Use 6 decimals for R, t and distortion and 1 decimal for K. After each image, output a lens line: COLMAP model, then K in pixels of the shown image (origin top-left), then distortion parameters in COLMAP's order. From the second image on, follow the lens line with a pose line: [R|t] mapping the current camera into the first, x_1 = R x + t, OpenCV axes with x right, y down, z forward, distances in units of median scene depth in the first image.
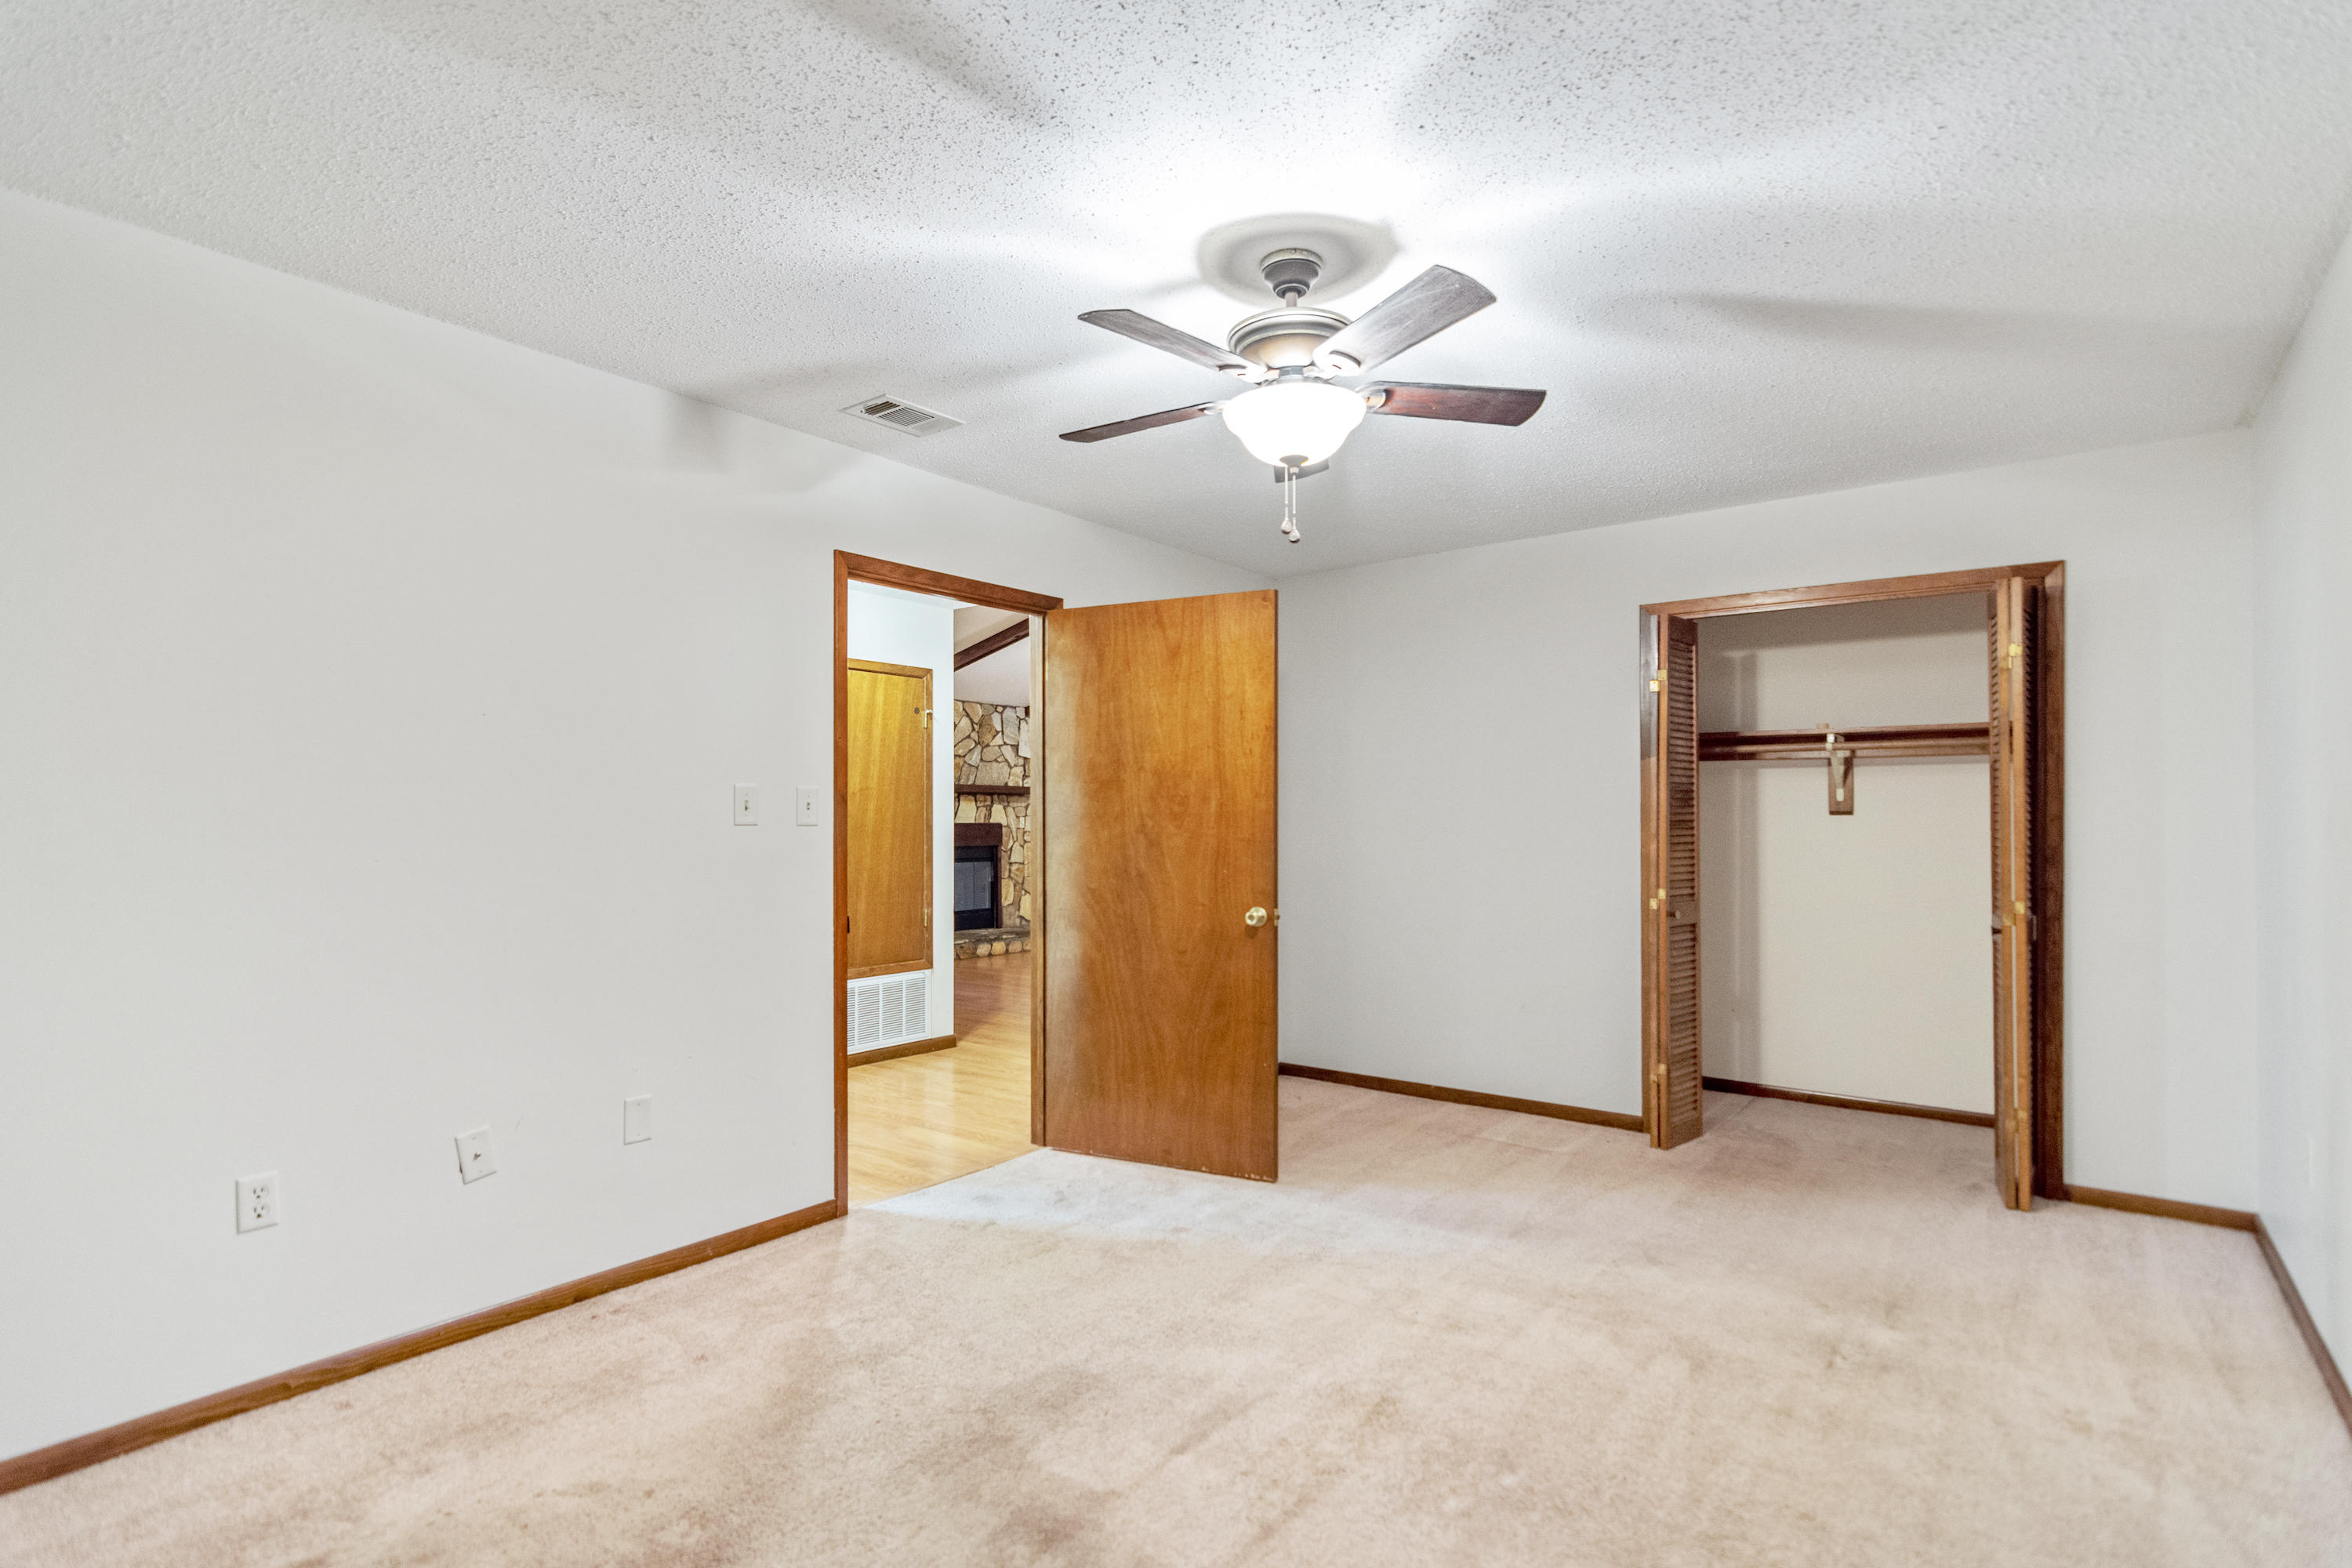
lens RADIAL K [[1135.1, 0, 1172.2], [0, 1135.1, 819.3], [0, 0, 1]] dist [0.001106, 0.000460]
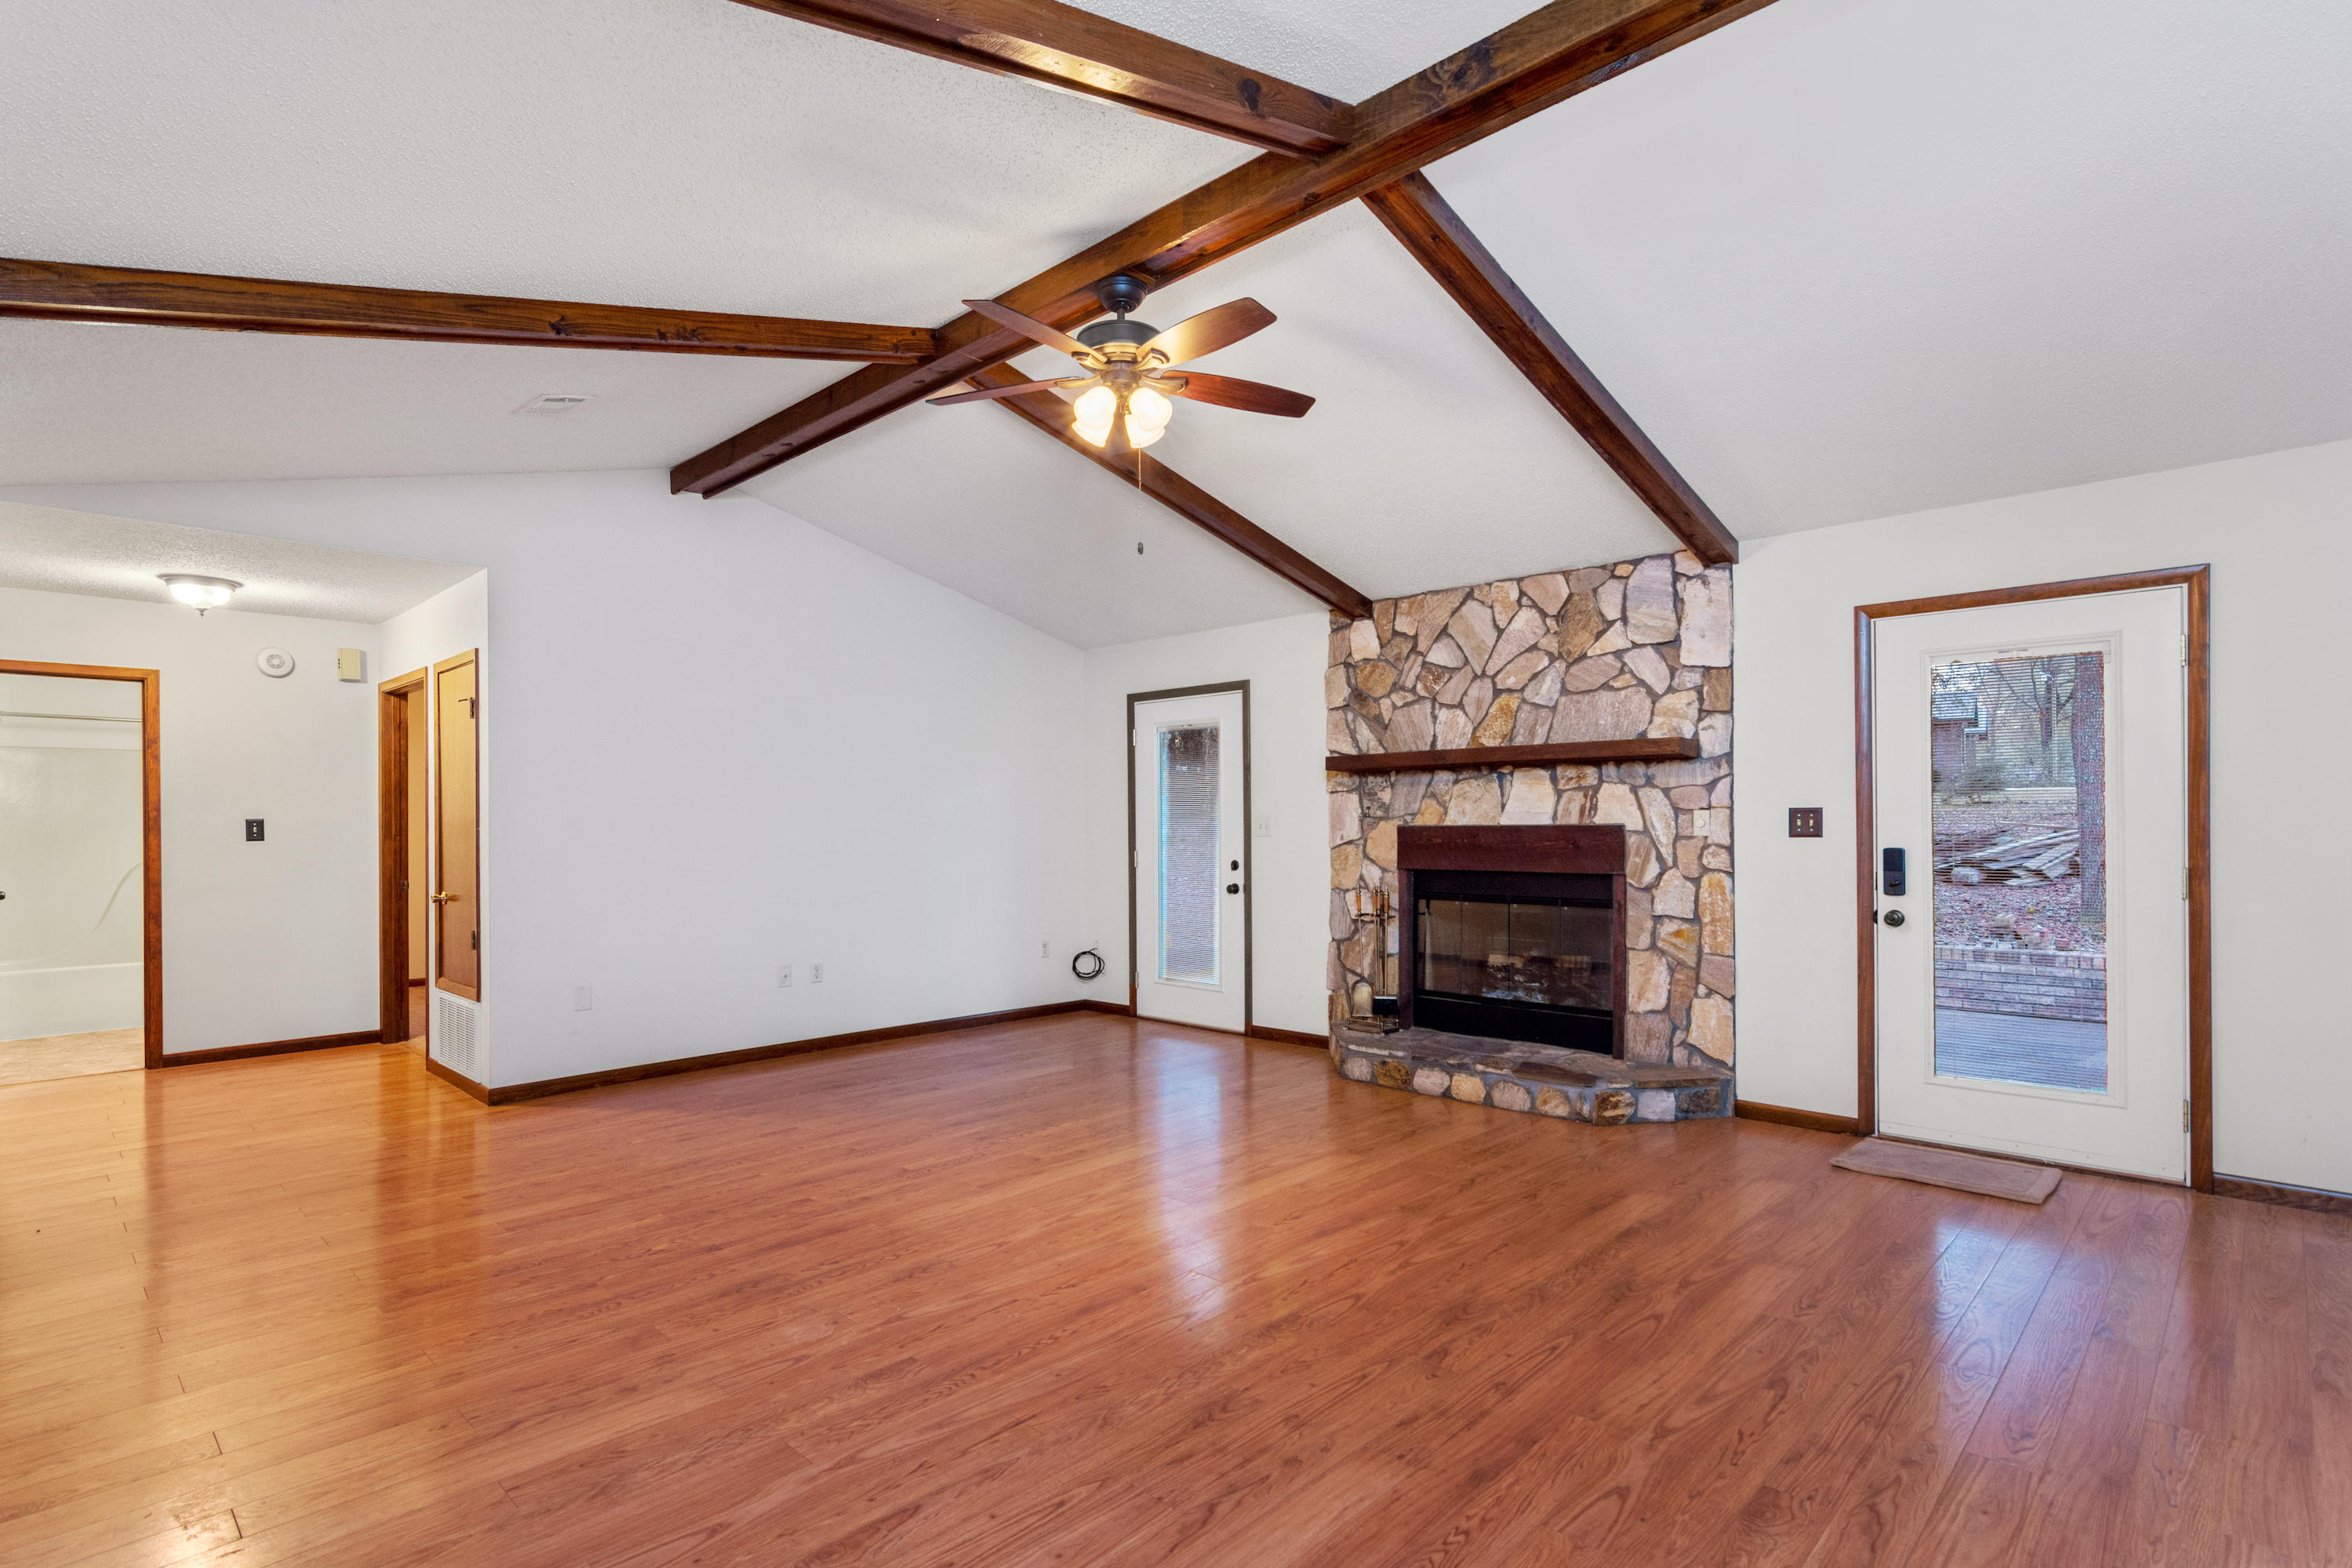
lens RADIAL K [[1135.1, 0, 1172.2], [0, 1135.1, 819.3], [0, 0, 1]] dist [0.001106, 0.000460]
pose [[-0.107348, 0.000338, -0.994221, 0.313275], [0.006623, 0.999978, -0.000375, 0.000201], [0.994199, -0.006625, -0.107348, 0.873867]]
